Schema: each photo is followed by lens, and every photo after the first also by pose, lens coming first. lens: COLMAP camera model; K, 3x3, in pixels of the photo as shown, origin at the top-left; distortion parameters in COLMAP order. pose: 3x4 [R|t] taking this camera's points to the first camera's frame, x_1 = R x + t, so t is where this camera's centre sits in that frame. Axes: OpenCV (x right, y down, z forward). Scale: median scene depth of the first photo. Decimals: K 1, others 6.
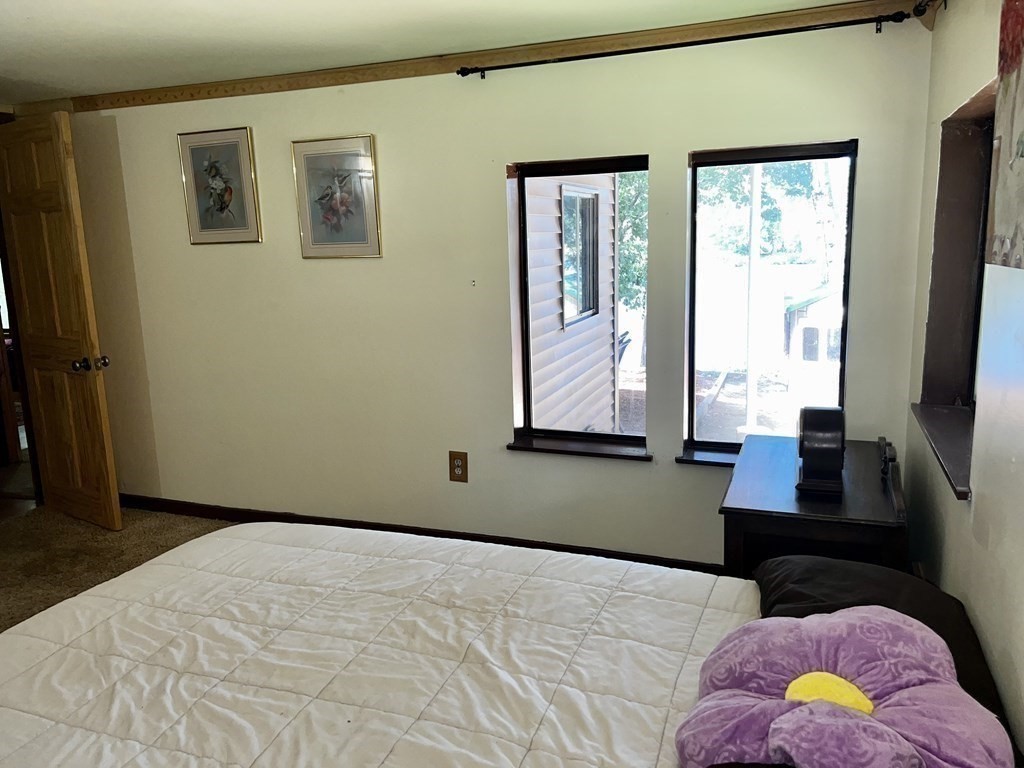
lens RADIAL K [[772.3, 0, 509.4], [0, 772.3, 385.5], [0, 0, 1]] dist [0.062420, -0.078240]
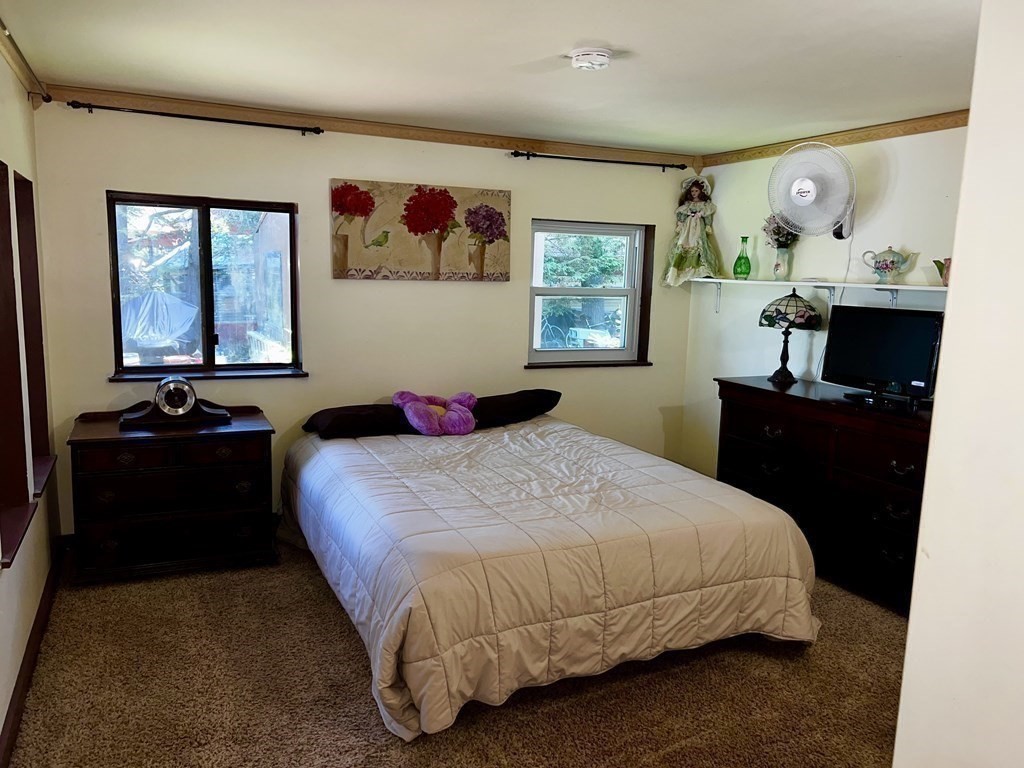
lens RADIAL K [[772.3, 0, 510.2], [0, 772.3, 383.7], [0, 0, 1]] dist [0.062420, -0.078240]
pose [[-0.727403, -0.091986, 0.680017, -1.514161], [0.120144, 0.958596, 0.258186, -0.380608], [-0.675611, 0.269505, -0.686233, 2.218604]]
